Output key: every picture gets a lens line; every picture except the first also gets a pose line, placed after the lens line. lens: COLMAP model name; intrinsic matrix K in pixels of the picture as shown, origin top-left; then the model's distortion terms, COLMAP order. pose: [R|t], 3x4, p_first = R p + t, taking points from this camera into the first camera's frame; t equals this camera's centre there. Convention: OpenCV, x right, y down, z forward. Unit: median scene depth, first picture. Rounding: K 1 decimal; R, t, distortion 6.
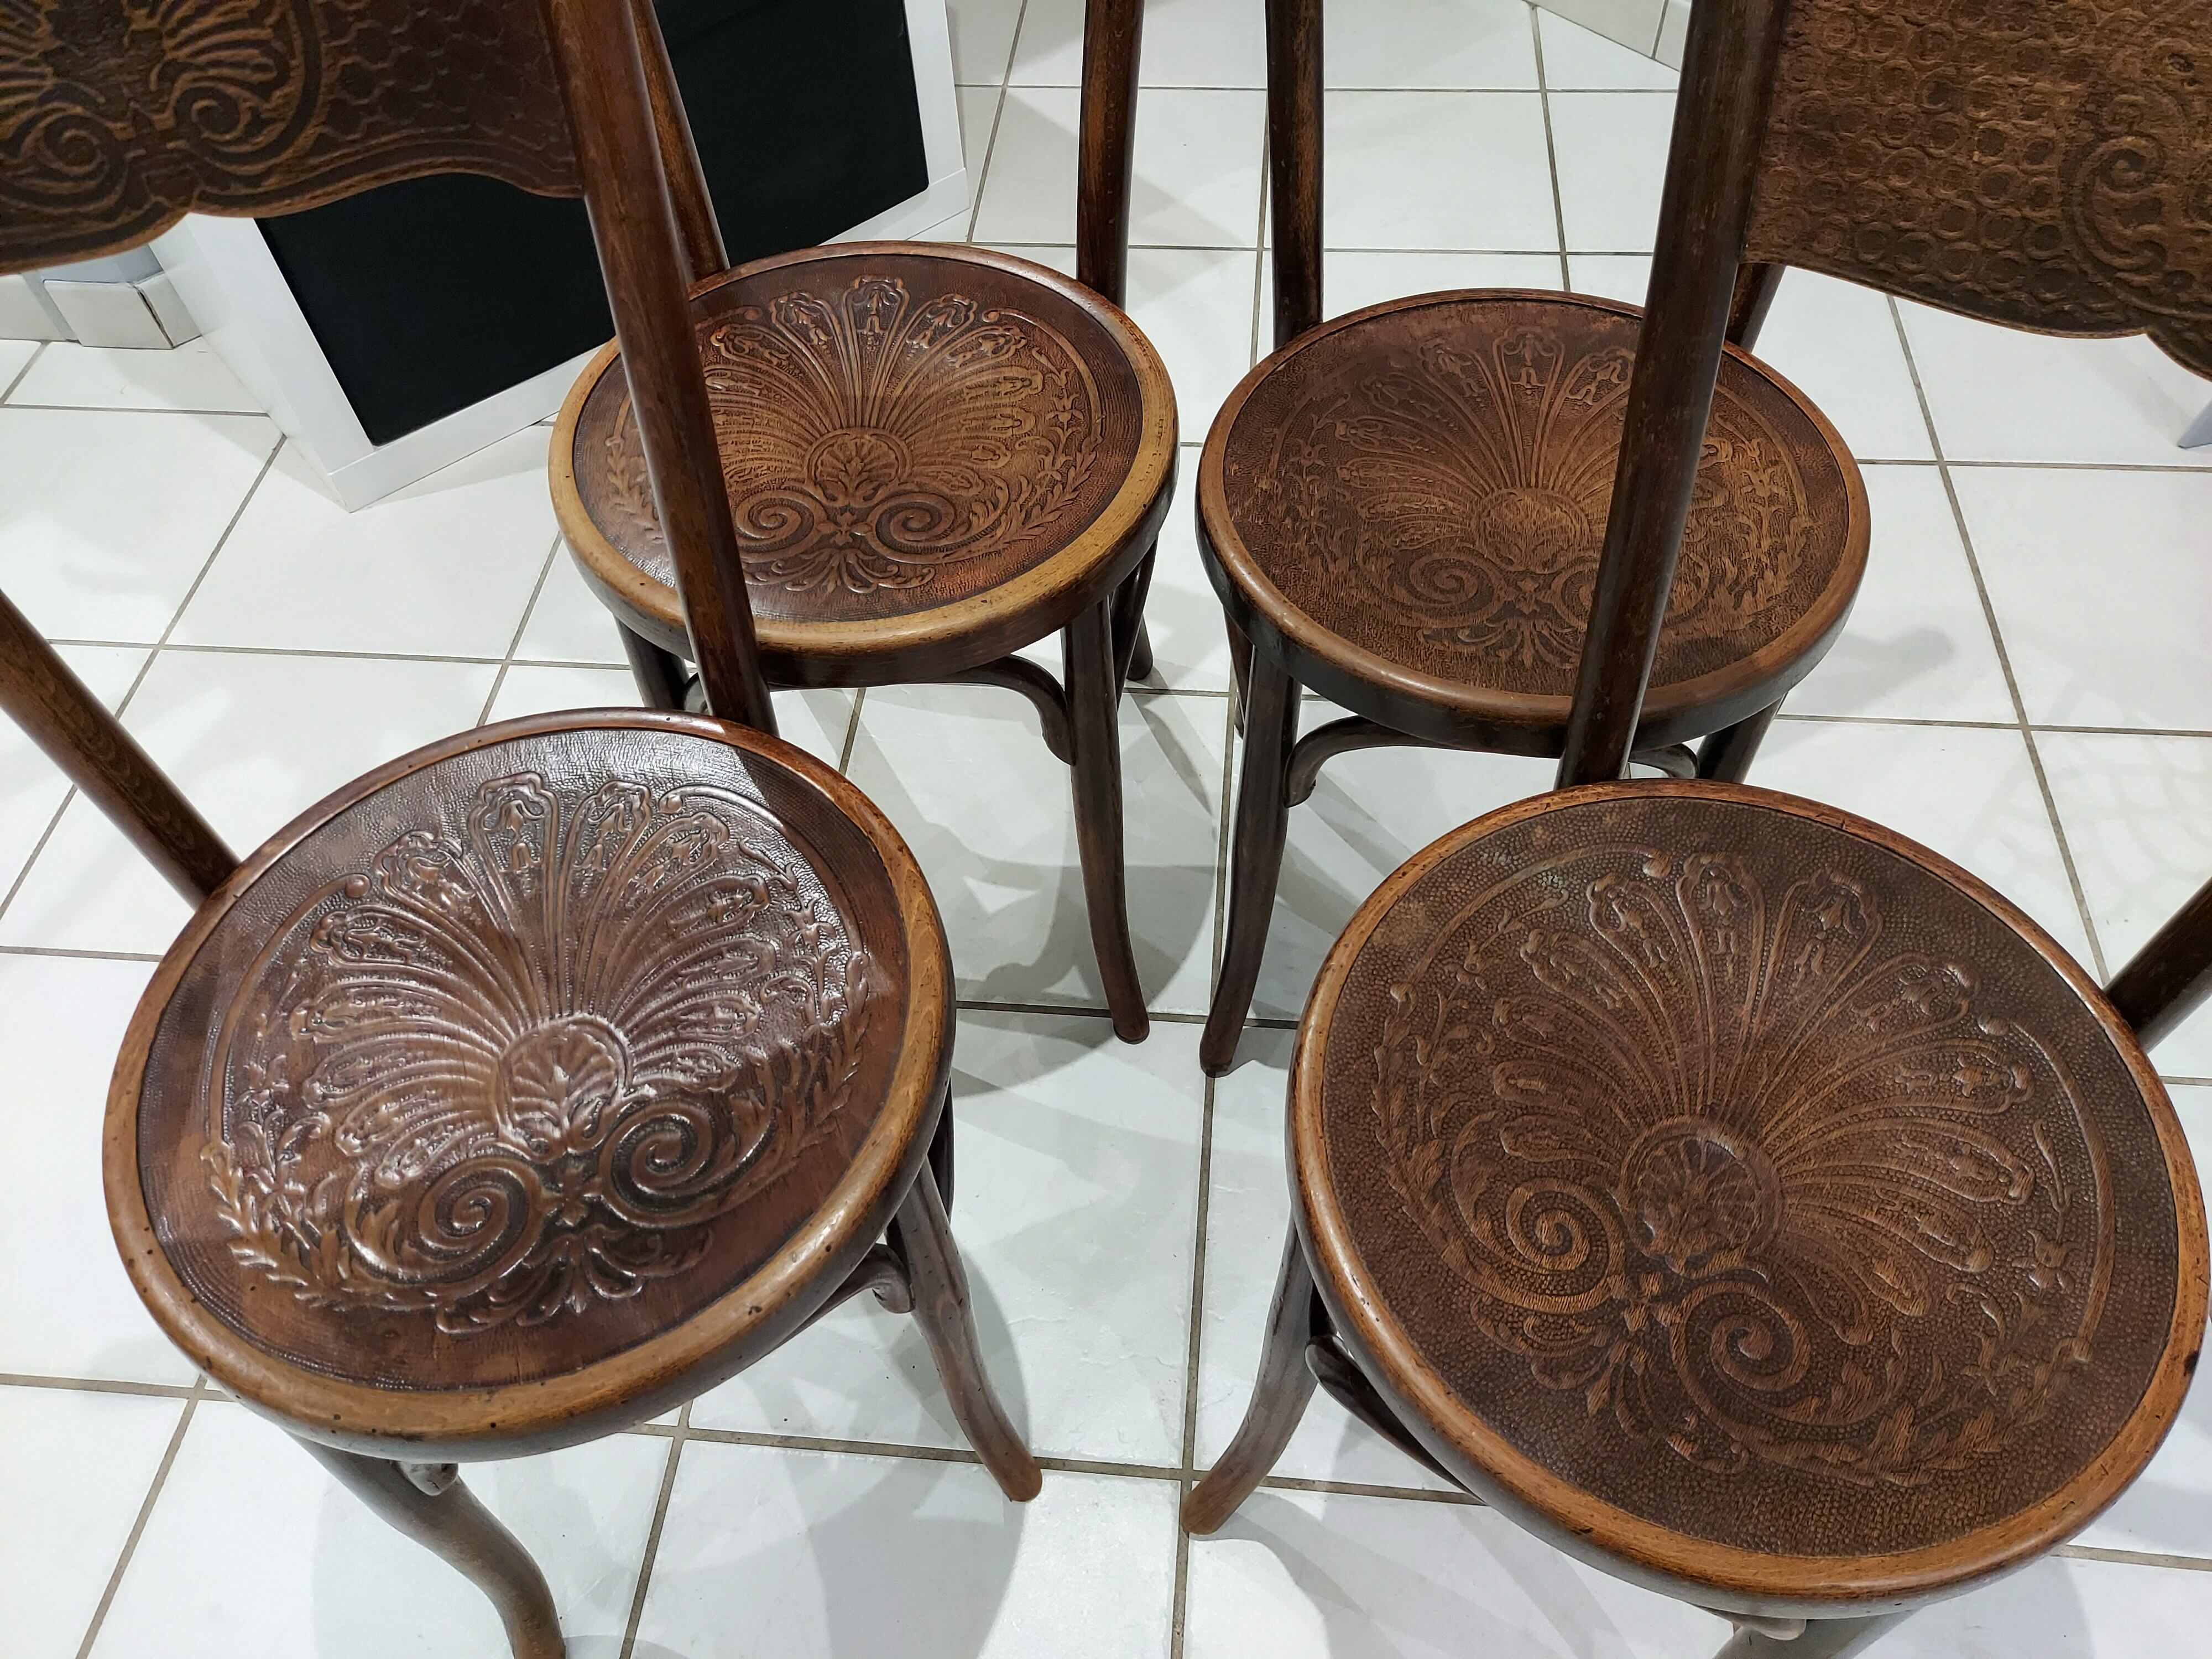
lens RADIAL K [[1604.7, 0, 1106.0], [0, 1604.7, 829.5], [0, 0, 1]] dist [0.055535, -0.050214]
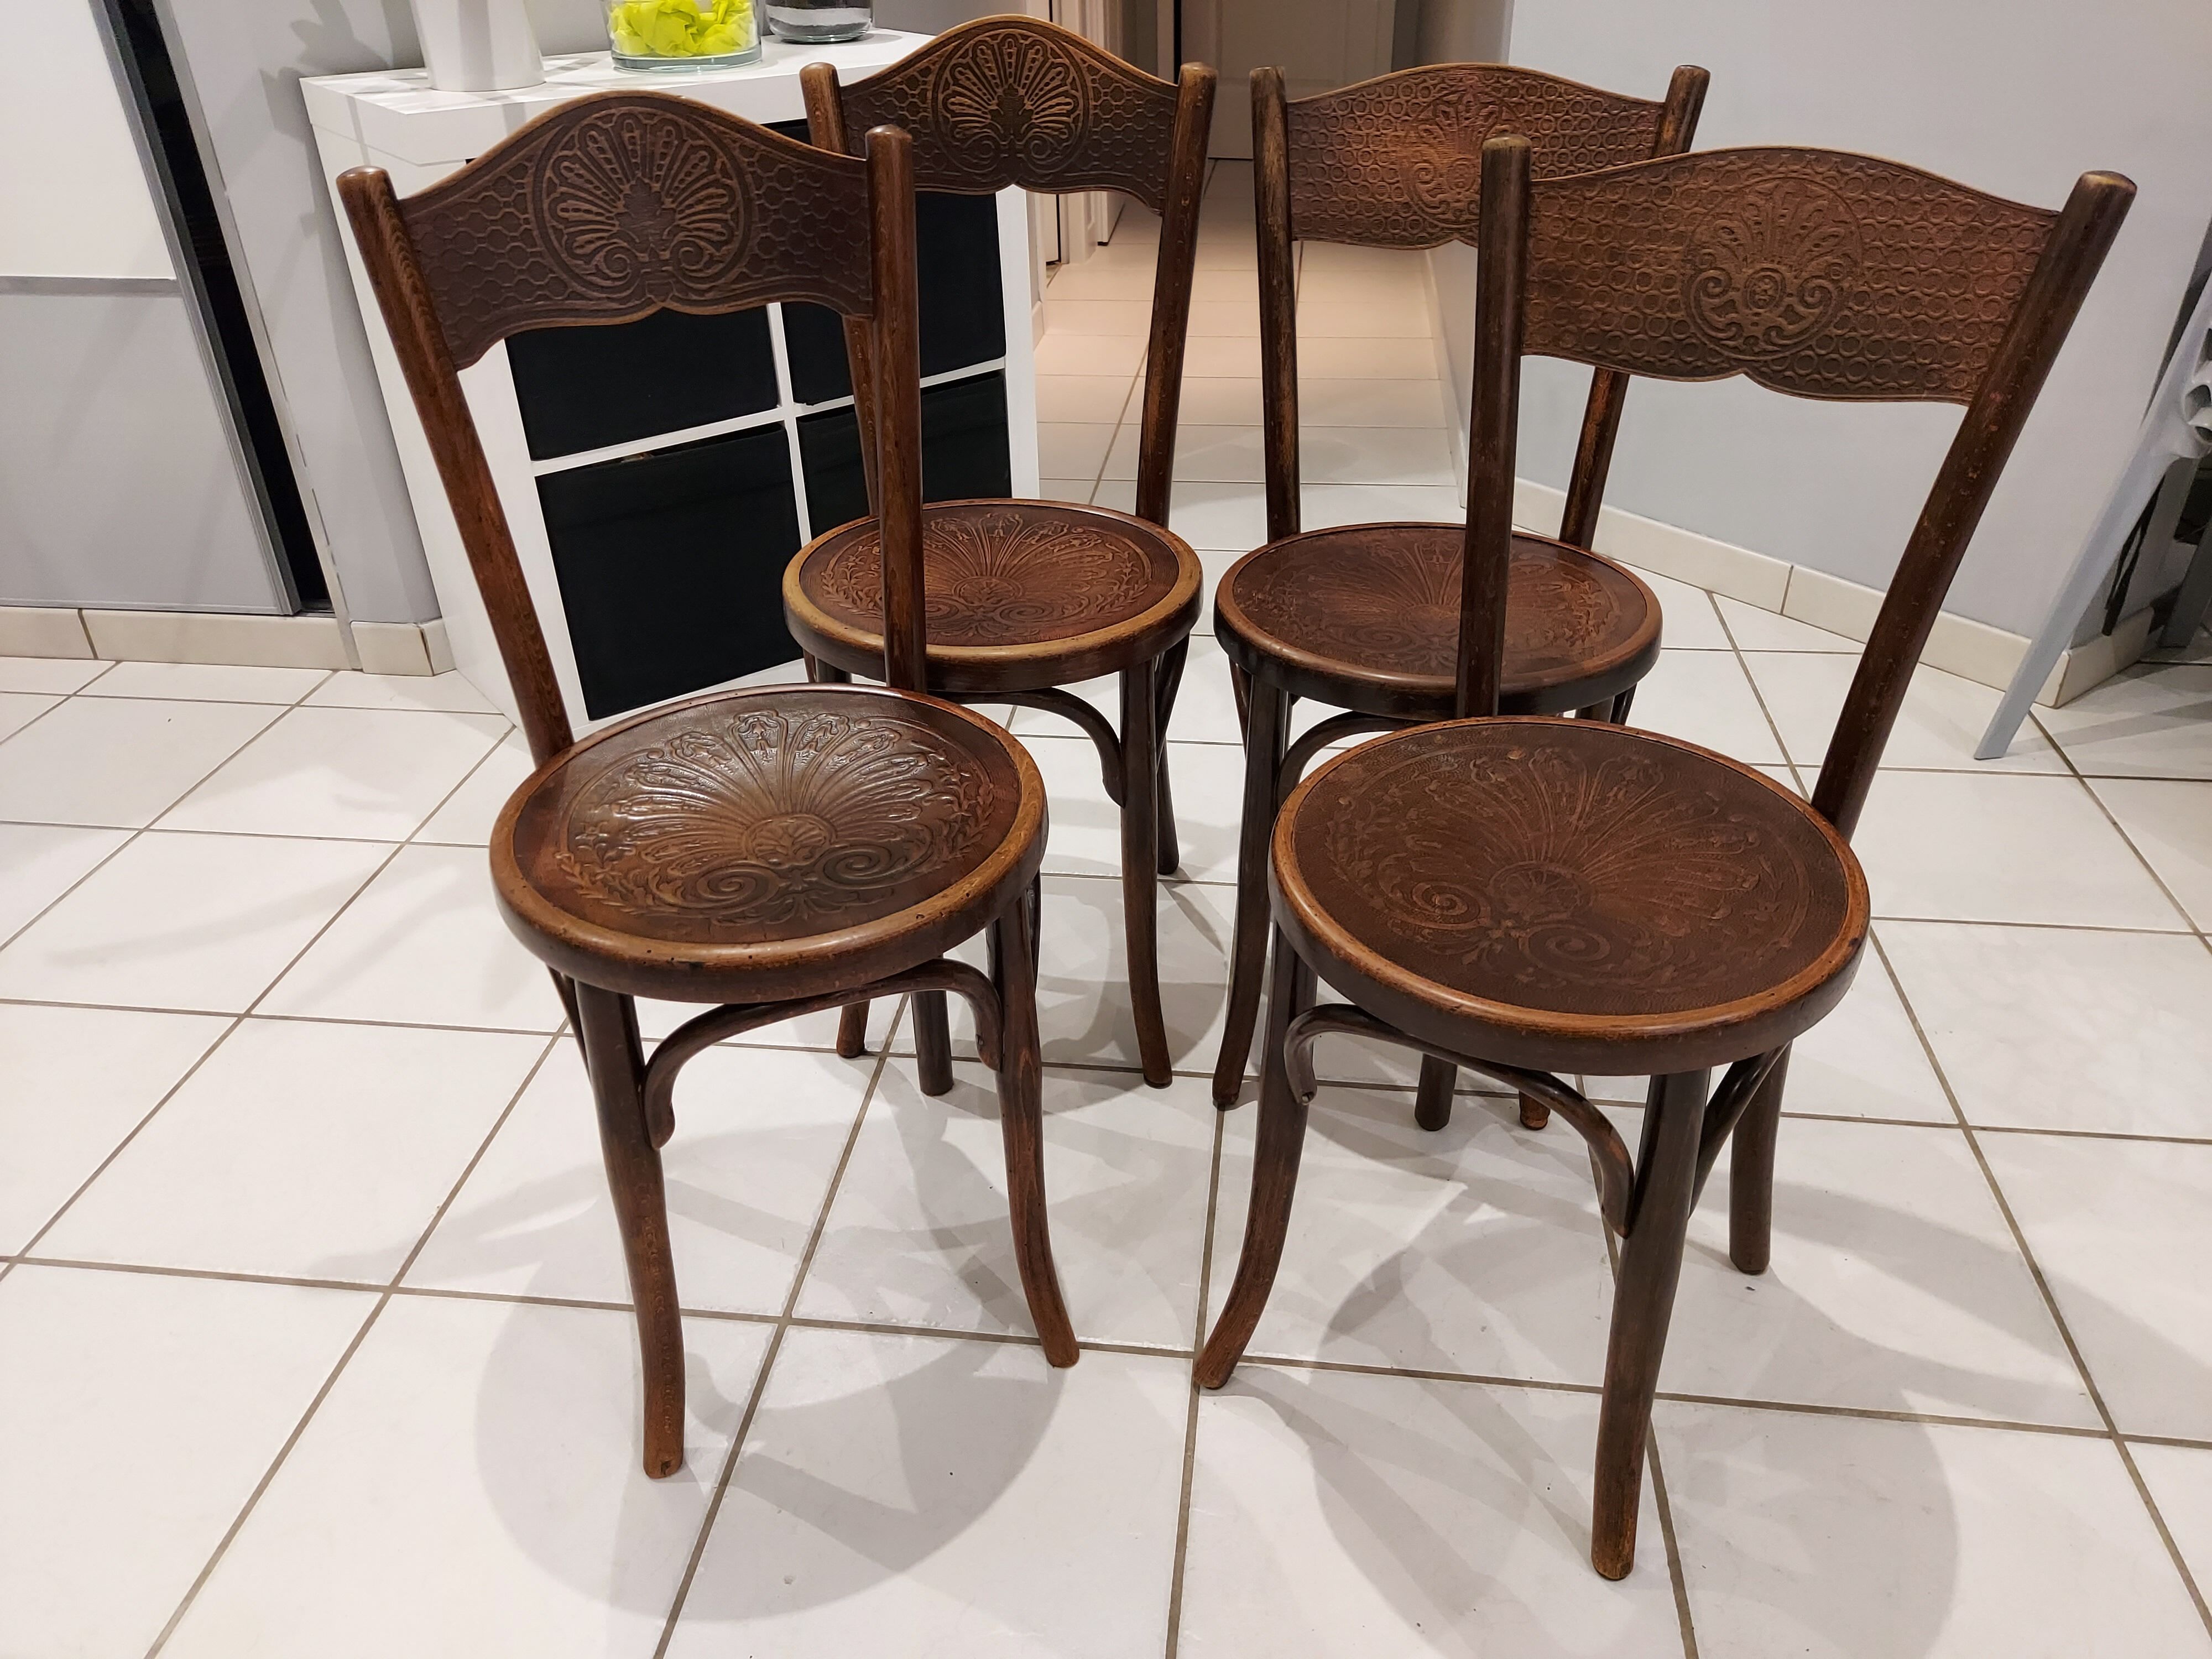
lens RADIAL K [[1598.9, 0, 1104.6], [0, 1598.9, 834.6], [0, 0, 1]] dist [0.067776, -0.074695]
pose [[0.999321, 0.032026, -0.018192, -0.012460], [-0.036466, 0.929777, -0.366313, 0.546555], [0.005183, 0.366728, 0.930314, -0.310081]]
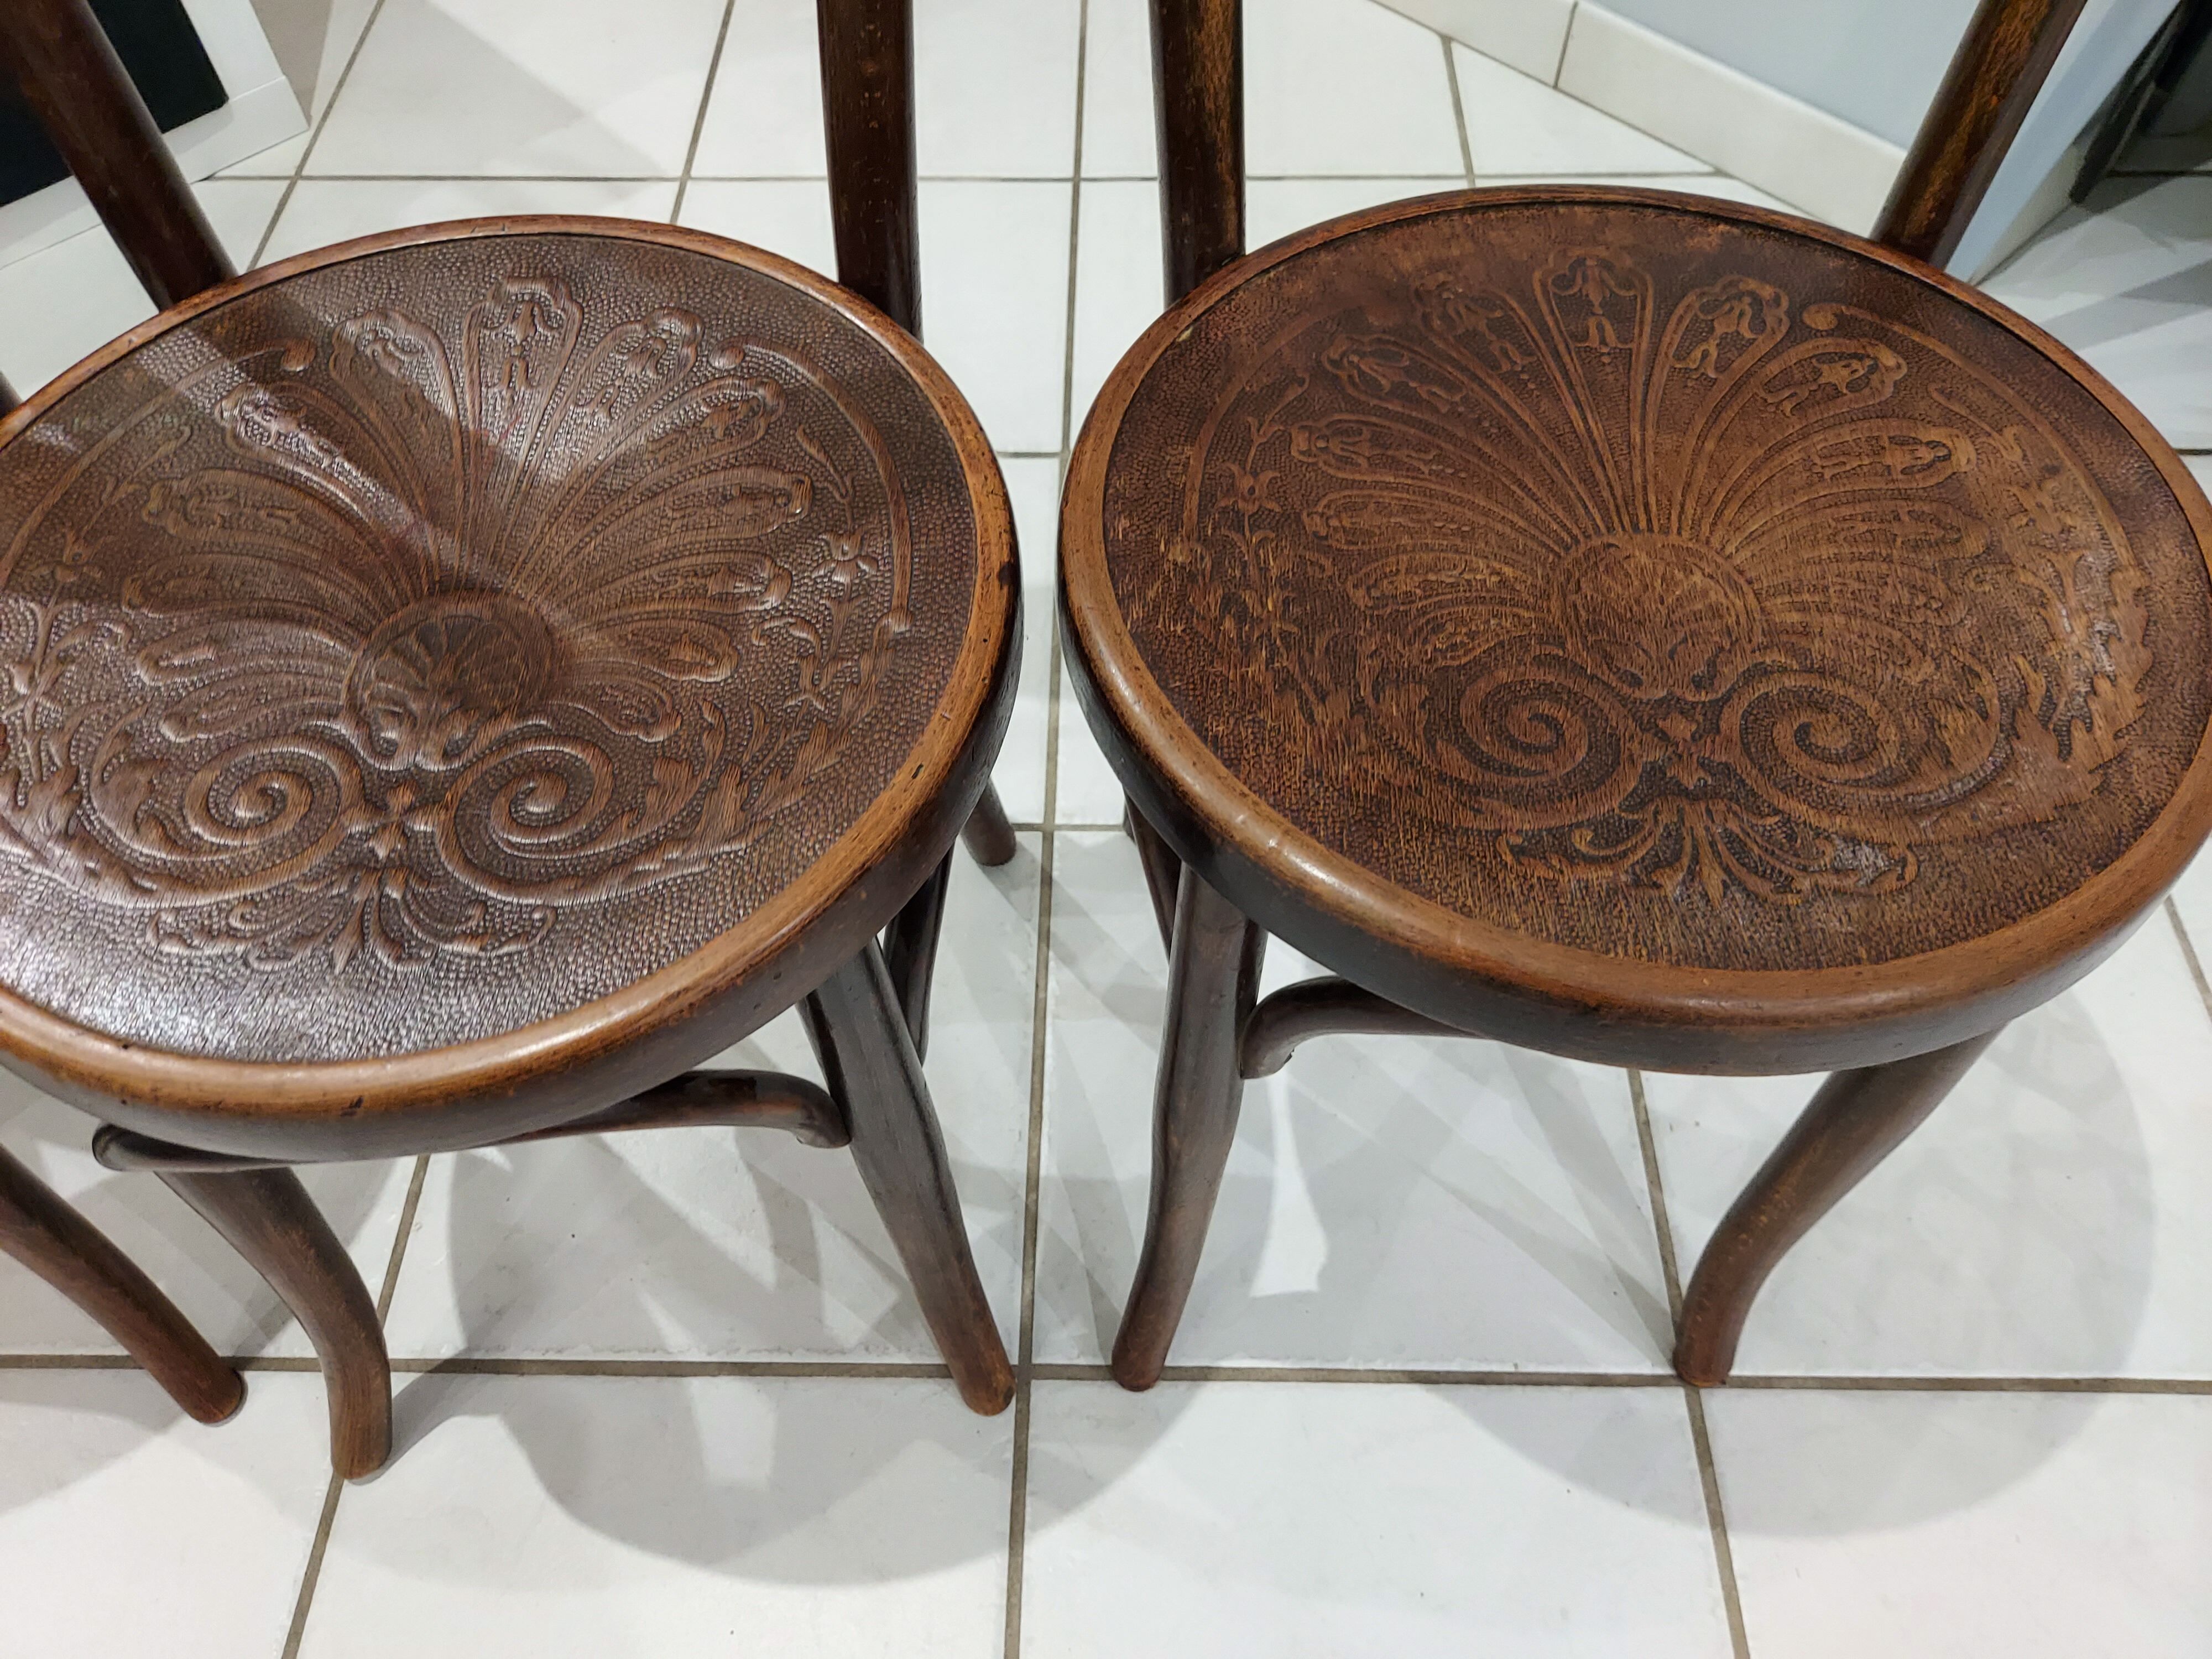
lens RADIAL K [[1625.0, 0, 1101.6], [0, 1625.0, 827.3], [0, 0, 1]] dist [0.055339, -0.077953]
pose [[0.994350, -0.069298, 0.080407, 0.020030], [0.066412, 0.997068, 0.038022, -0.143623], [-0.082806, -0.032467, 0.996037, 0.439655]]
